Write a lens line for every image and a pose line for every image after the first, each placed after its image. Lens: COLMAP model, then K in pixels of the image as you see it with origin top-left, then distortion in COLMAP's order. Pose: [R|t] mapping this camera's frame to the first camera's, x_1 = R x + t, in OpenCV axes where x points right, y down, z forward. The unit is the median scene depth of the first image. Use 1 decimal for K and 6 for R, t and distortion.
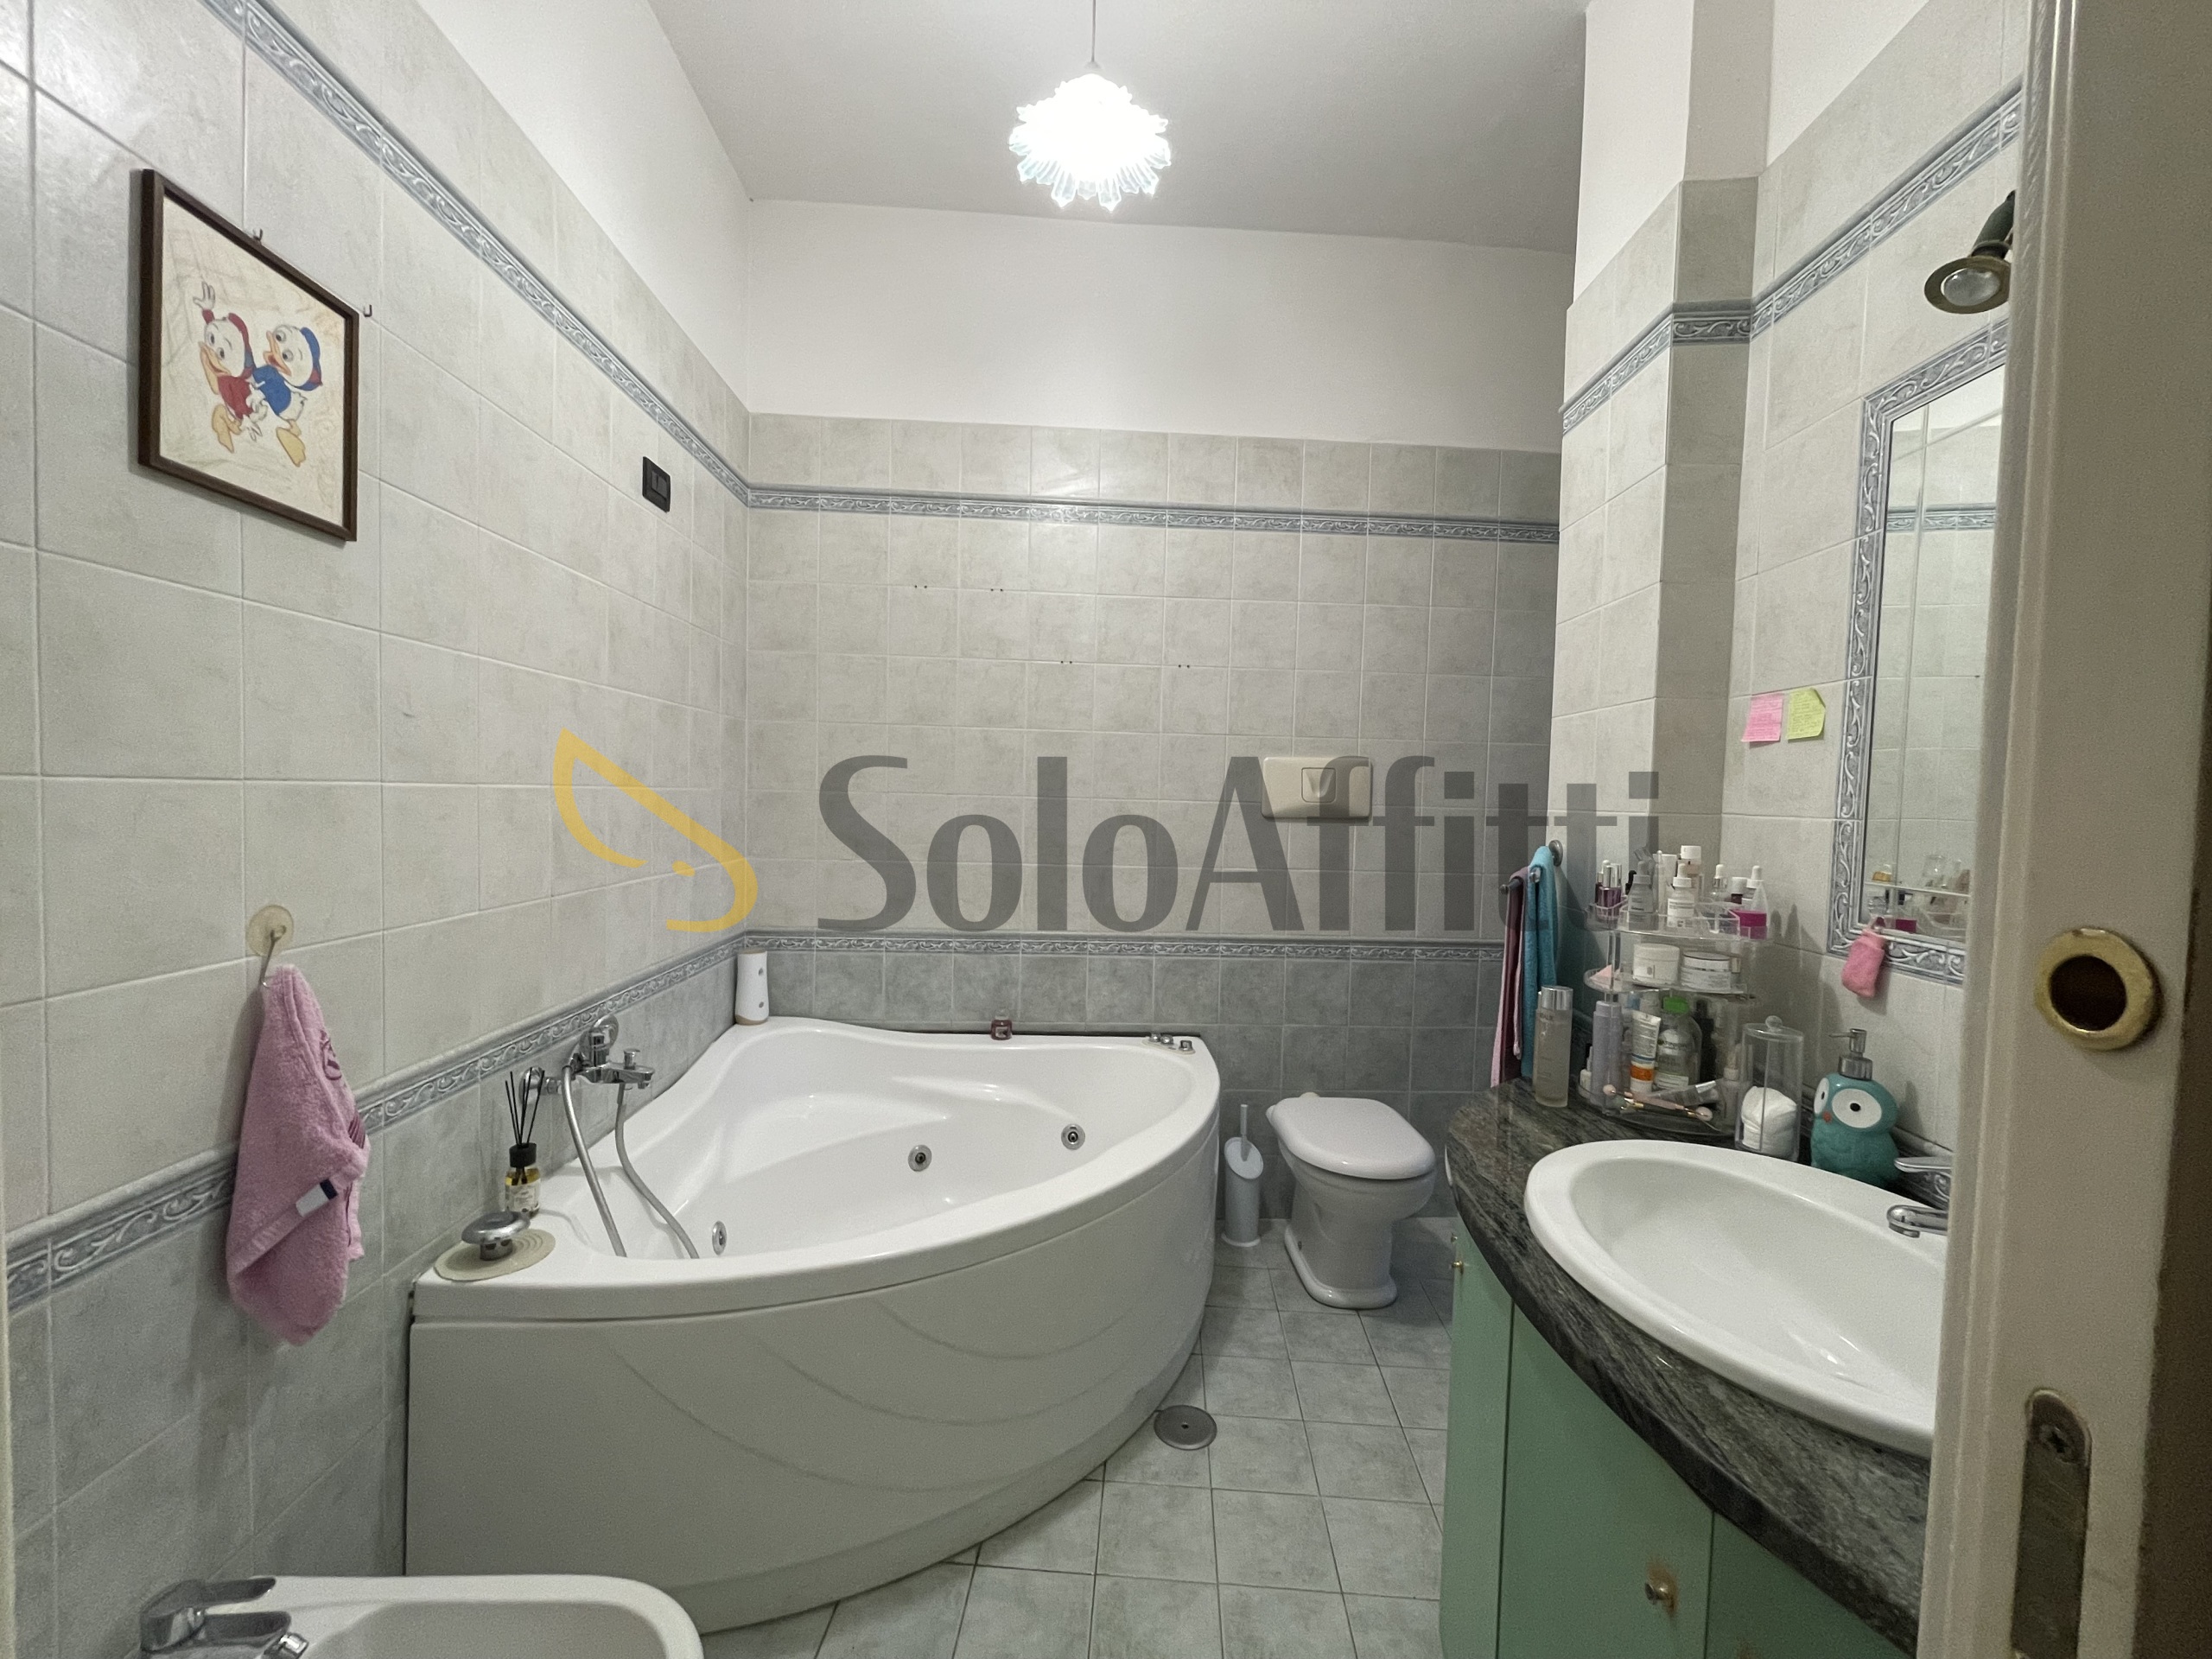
lens RADIAL K [[878.1, 0, 1106.5], [0, 878.1, 831.3], [0, 0, 1]] dist [-0.002059, -0.000196]
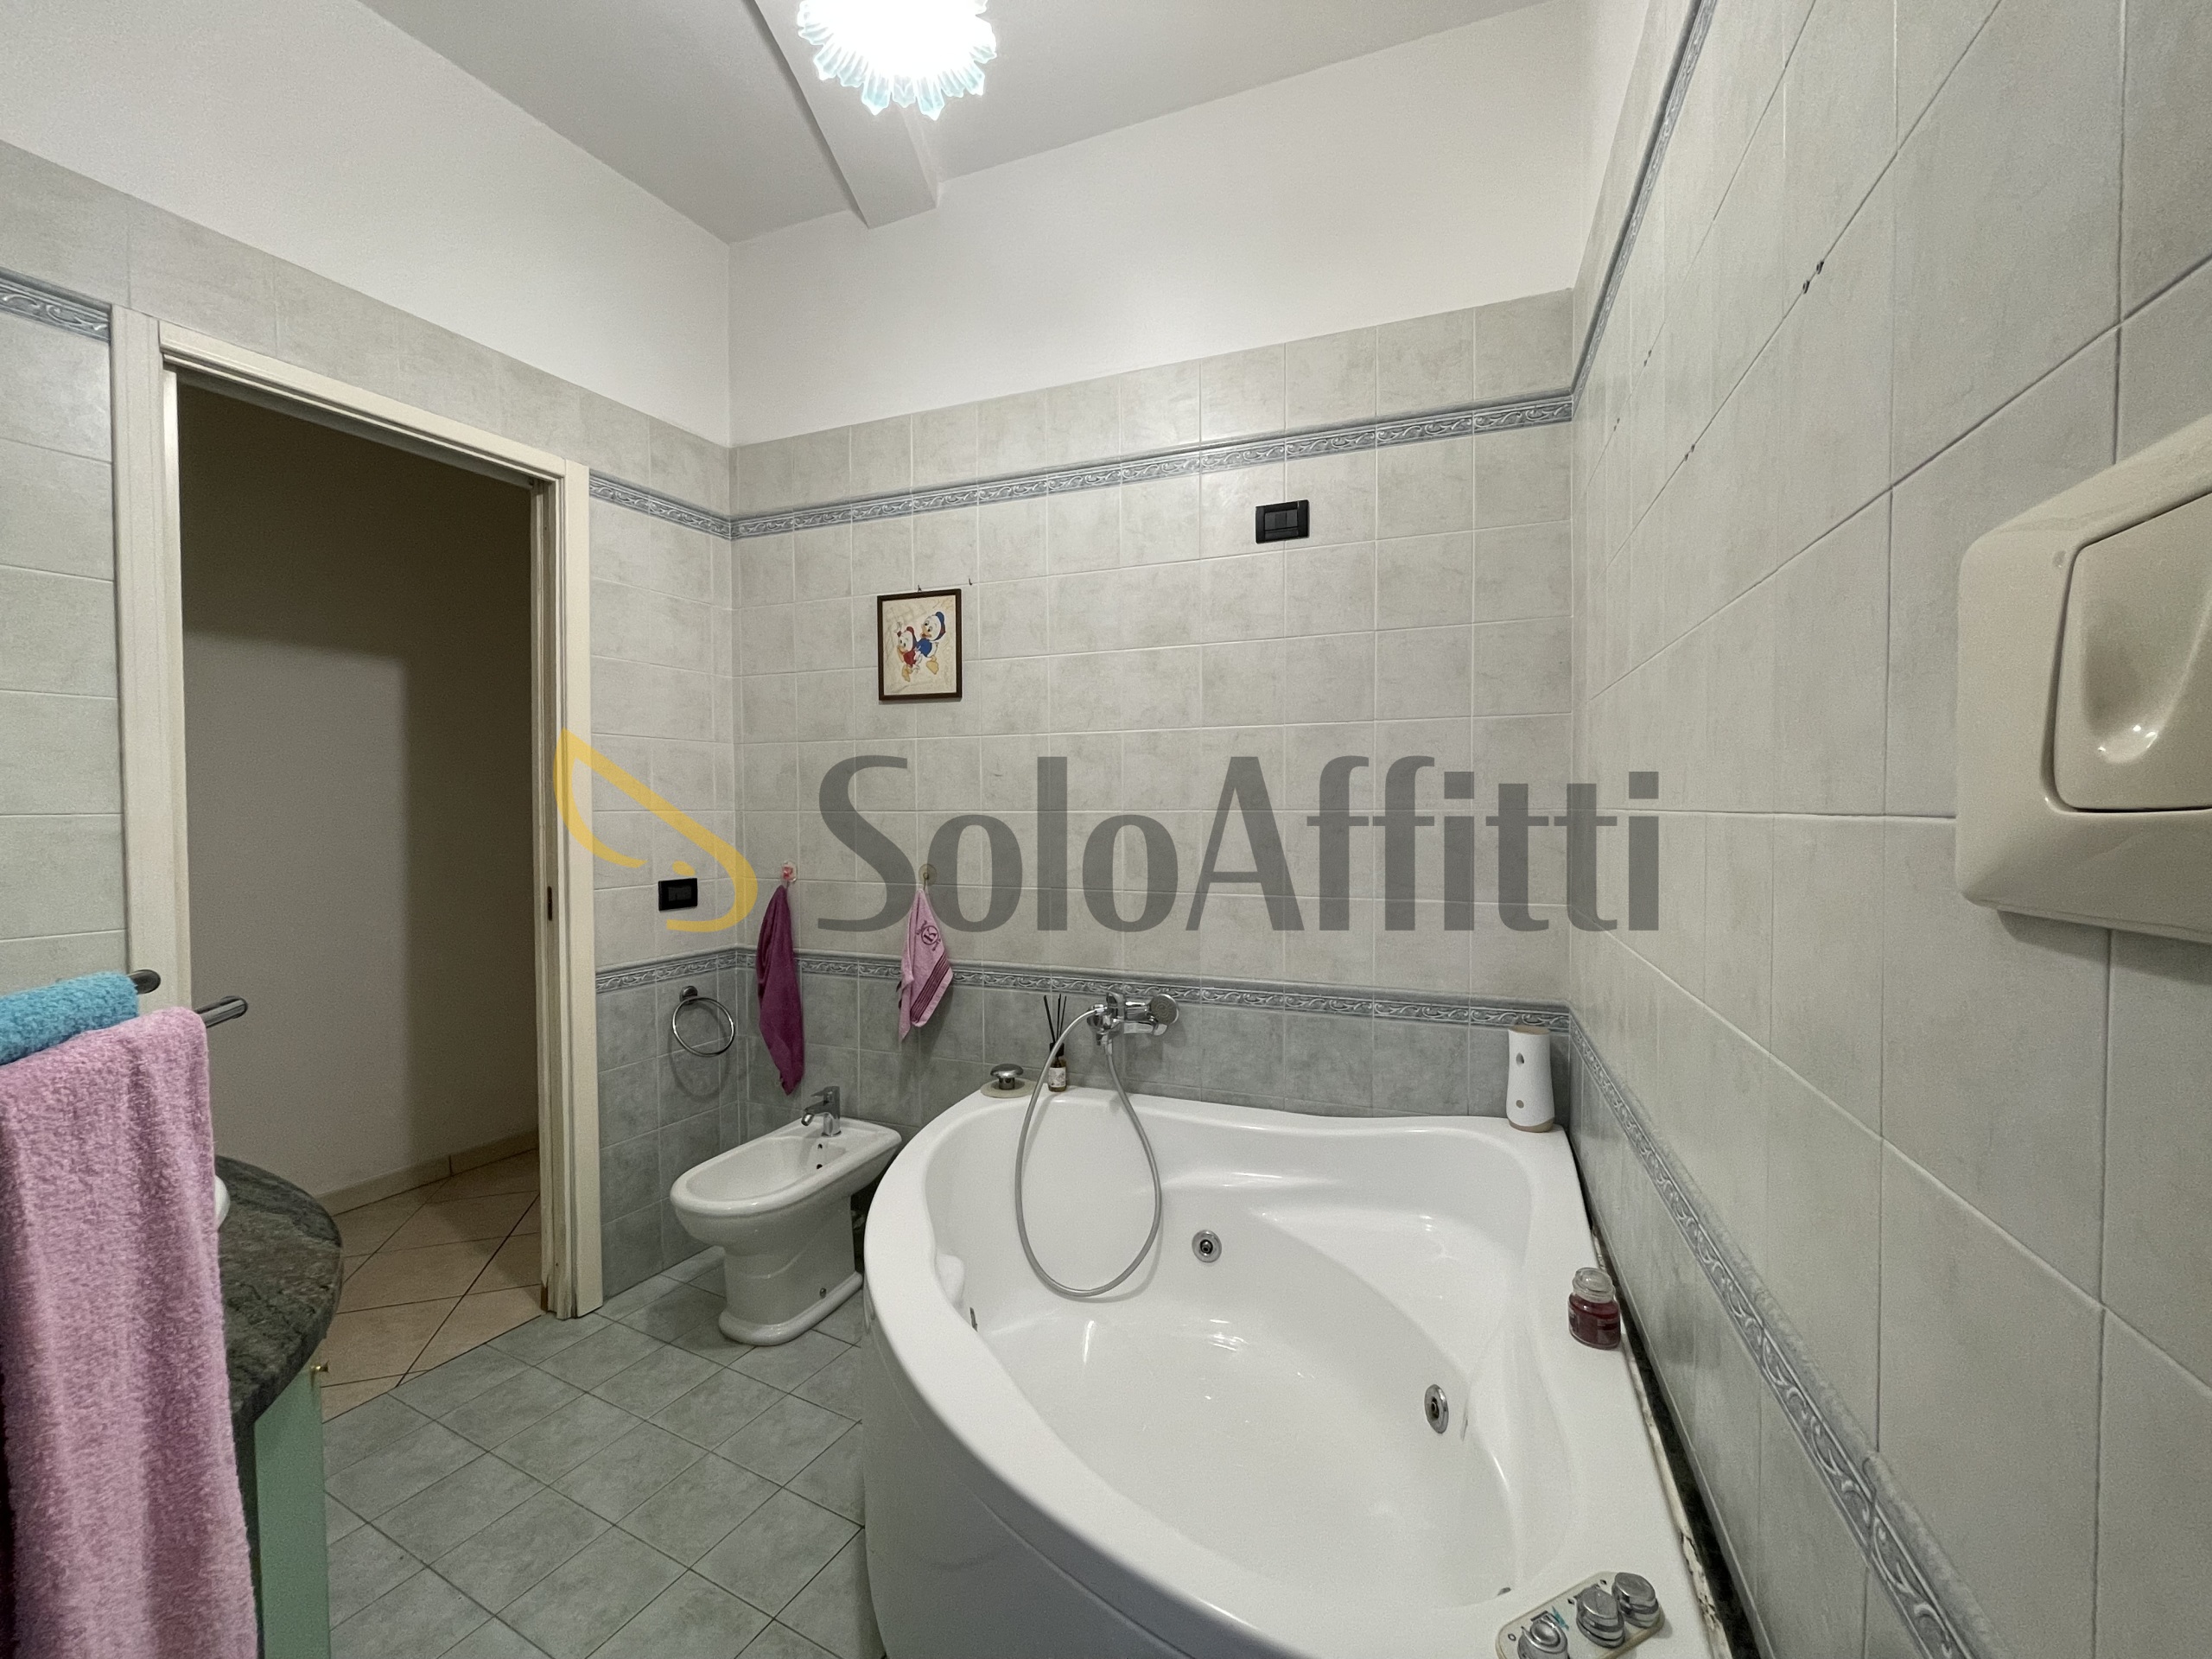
lens RADIAL K [[878.1, 0, 1111.0], [0, 878.1, 824.3], [0, 0, 1]] dist [-0.002059, -0.000196]
pose [[-0.397021, -0.003202, -0.917804, 0.973579], [-0.040527, 0.999080, 0.014045, -0.076126], [0.916914, 0.042772, -0.396785, 2.304636]]
